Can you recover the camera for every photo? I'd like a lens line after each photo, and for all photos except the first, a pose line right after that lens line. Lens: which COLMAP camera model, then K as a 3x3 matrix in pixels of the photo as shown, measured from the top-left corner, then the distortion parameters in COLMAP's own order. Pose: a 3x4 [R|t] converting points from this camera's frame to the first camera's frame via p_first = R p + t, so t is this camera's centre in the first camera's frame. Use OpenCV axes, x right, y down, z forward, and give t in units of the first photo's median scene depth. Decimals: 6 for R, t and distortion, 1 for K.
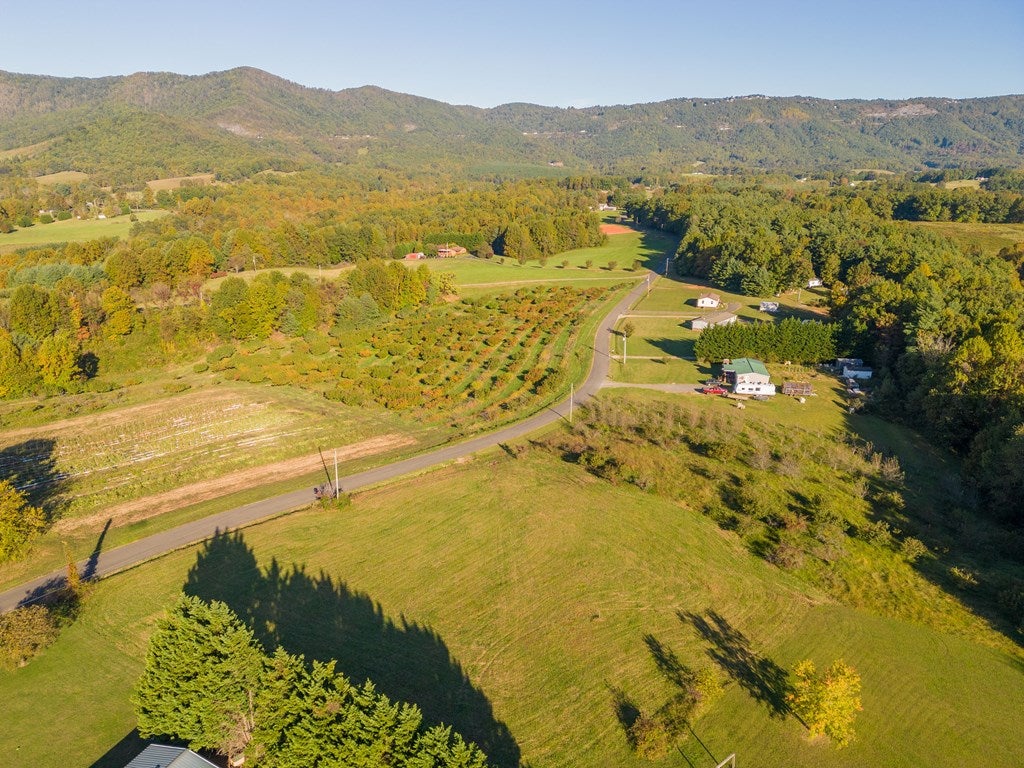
lens RADIAL K [[720.8, 0, 508.0], [0, 720.8, 388.0], [0, 0, 1]] dist [0.062879, -0.048219]
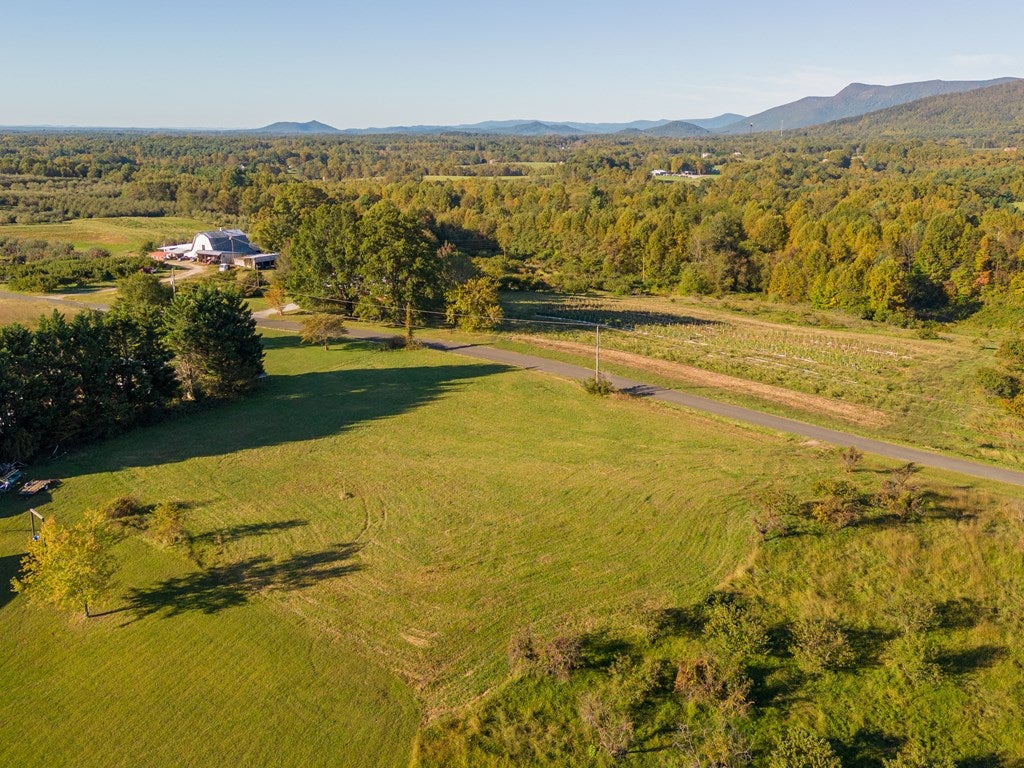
lens RADIAL K [[858.6, 0, 532.0], [0, 858.6, 348.8], [0, 0, 1]] dist [0.052092, -0.045582]
pose [[0.142720, 0.233075, -0.961929, 0.184336], [-0.295179, 0.937674, 0.183403, -0.014209], [0.944722, 0.257766, 0.202623, 0.167465]]
